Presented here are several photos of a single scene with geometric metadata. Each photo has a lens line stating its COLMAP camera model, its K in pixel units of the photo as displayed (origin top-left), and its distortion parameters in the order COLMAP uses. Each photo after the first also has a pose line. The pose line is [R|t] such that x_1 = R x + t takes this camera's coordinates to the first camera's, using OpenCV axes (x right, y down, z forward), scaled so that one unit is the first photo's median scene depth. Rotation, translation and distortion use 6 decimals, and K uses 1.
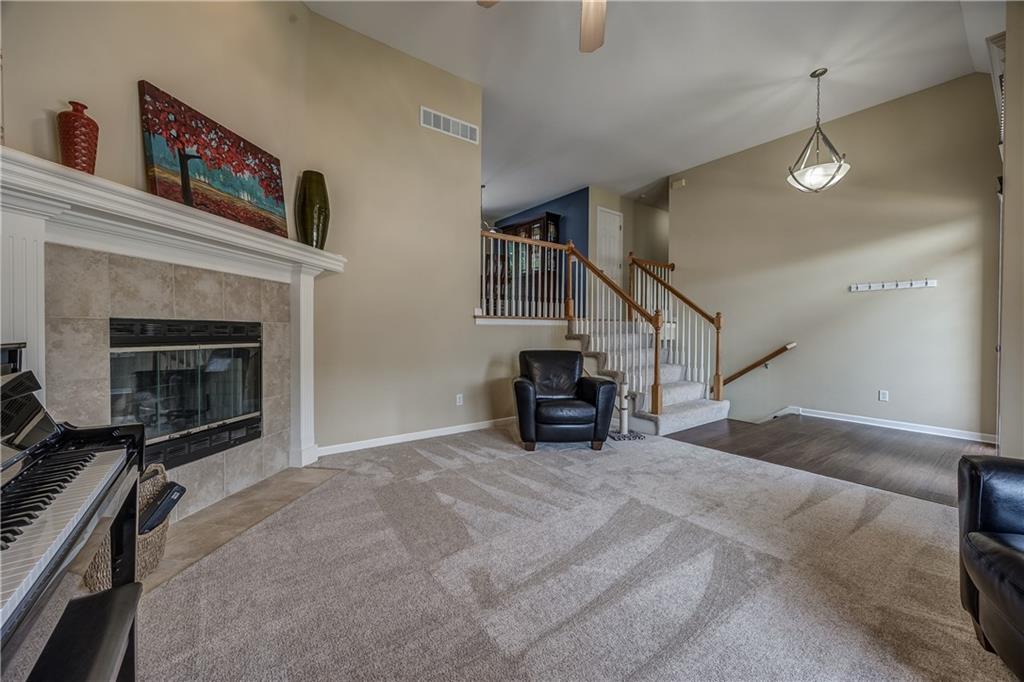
lens RADIAL K [[392.7, 0, 513.1], [0, 392.7, 339.2], [0, 0, 1]] dist [0.000090, -0.000085]
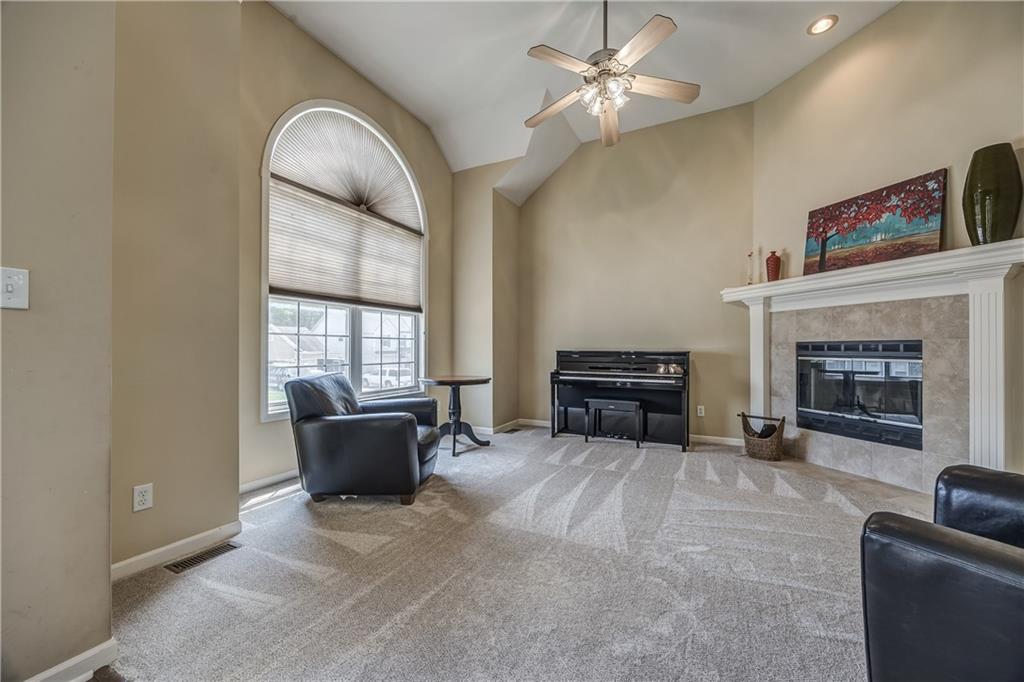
lens RADIAL K [[390.5, 0, 517.2], [0, 390.5, 347.4], [0, 0, 1]] dist [-0.001235, -0.000138]
pose [[-0.890750, -0.007766, -0.454427, 0.785600], [-0.014874, 0.999817, 0.012070, -0.019848], [0.454250, 0.017511, -0.890702, 1.440031]]
